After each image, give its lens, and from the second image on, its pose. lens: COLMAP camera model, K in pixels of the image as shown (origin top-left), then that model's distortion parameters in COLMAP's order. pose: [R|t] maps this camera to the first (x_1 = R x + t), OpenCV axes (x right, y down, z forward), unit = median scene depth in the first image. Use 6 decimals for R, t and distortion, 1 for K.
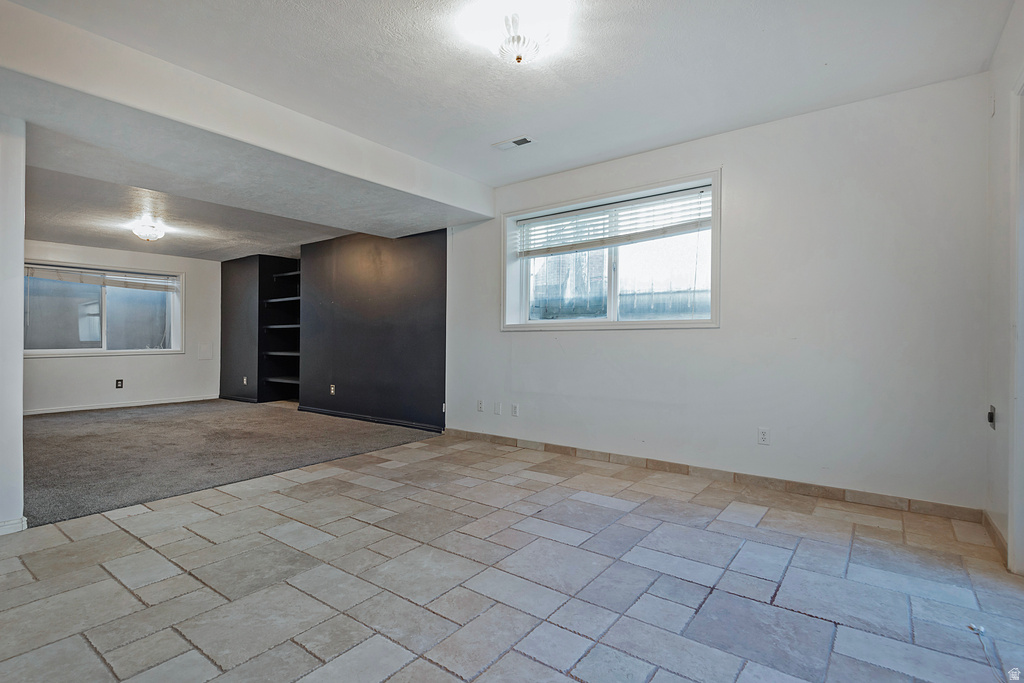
lens RADIAL K [[484.5, 0, 511.5], [0, 484.5, 326.9], [0, 0, 1]] dist [0.026122, -0.017228]
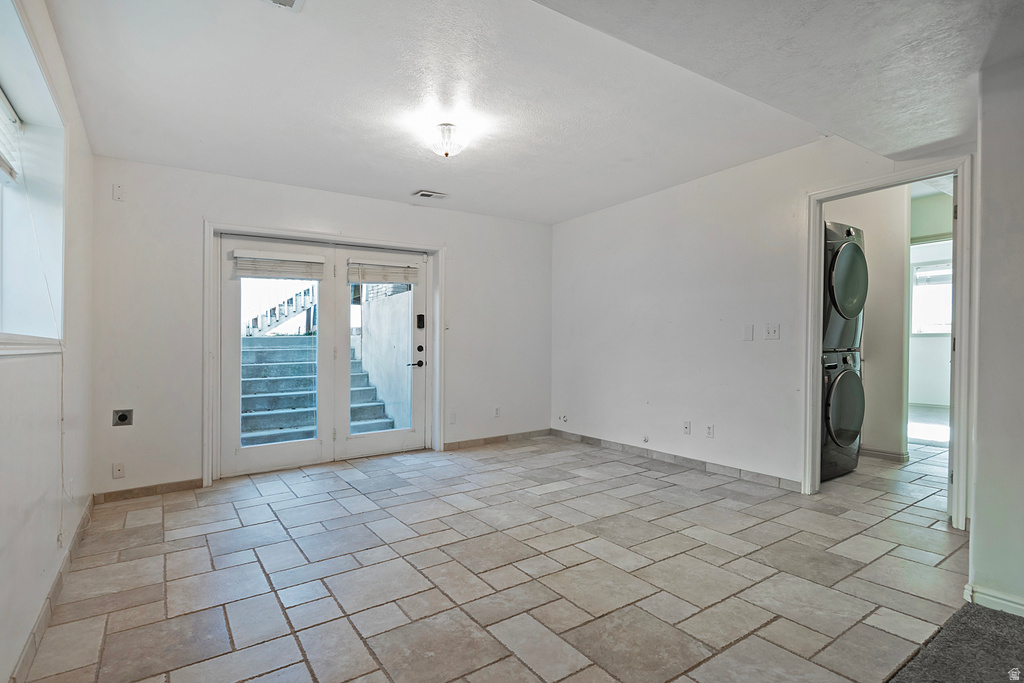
lens RADIAL K [[517.8, 0, 512.0], [0, 517.8, 341.5], [0, 0, 1]] dist [0.028781, -0.029929]
pose [[-0.944012, 0.017938, 0.329424, -0.533046], [0.009917, 0.999612, -0.026015, 0.011392], [-0.329763, -0.021291, -0.943824, 1.847741]]
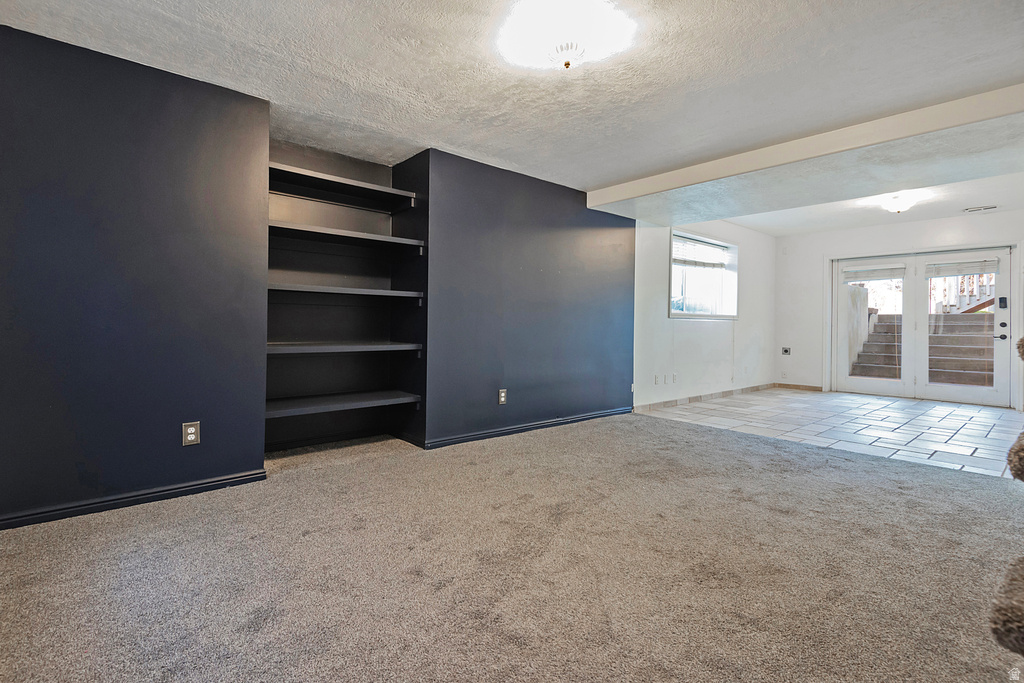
lens RADIAL K [[484.5, 0, 511.5], [0, 484.5, 326.9], [0, 0, 1]] dist [0.026122, -0.017228]
pose [[0.212917, 0.001836, 0.977069, -2.213294], [-0.037900, 0.999261, 0.006381, 0.064312], [-0.976335, -0.038390, 0.212829, 1.863119]]
